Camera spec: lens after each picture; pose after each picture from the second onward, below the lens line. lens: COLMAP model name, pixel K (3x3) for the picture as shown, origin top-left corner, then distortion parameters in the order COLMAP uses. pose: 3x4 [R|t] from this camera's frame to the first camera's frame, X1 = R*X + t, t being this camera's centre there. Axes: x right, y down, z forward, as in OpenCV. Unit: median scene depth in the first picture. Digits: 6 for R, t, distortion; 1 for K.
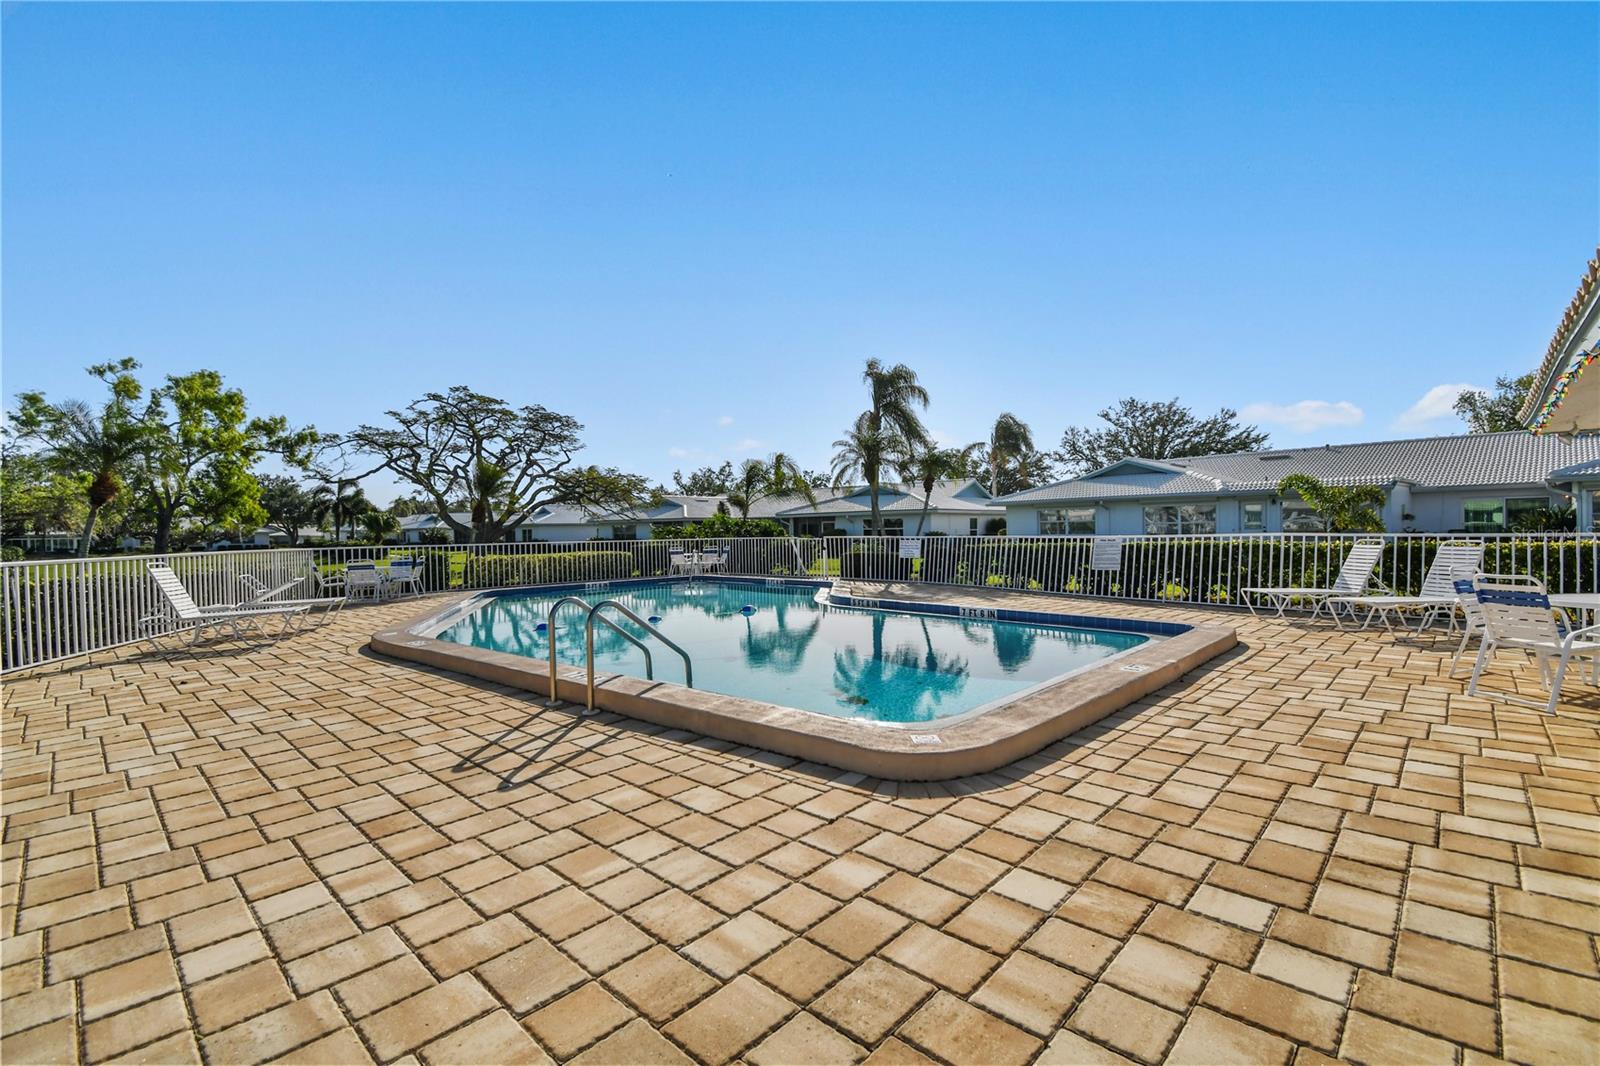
lens RADIAL K [[708.0, 0, 789.8], [0, 708.0, 535.5], [0, 0, 1]] dist [-0.007914, -0.001059]
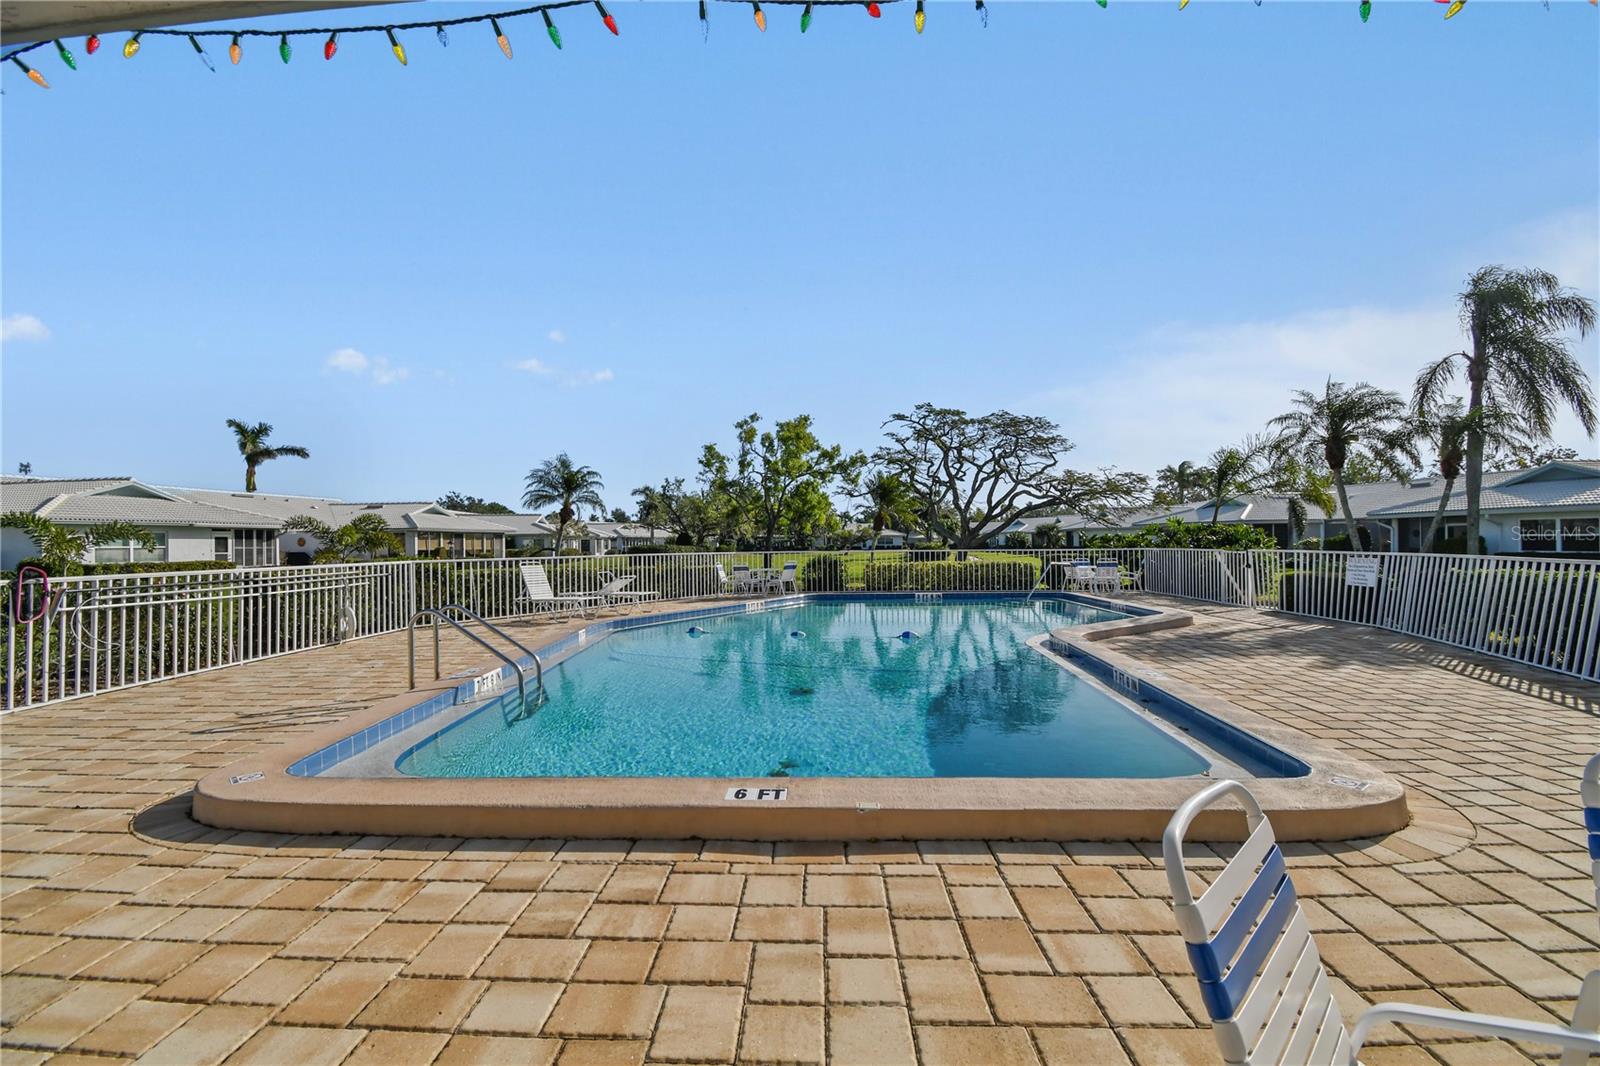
lens RADIAL K [[708.0, 0, 791.7], [0, 708.0, 531.3], [0, 0, 1]] dist [-0.007914, -0.001059]
pose [[0.661059, -0.002748, -0.750329, 0.185274], [-0.005373, 0.999950, -0.008396, -0.005447], [0.750315, 0.009582, 0.661011, 0.121956]]
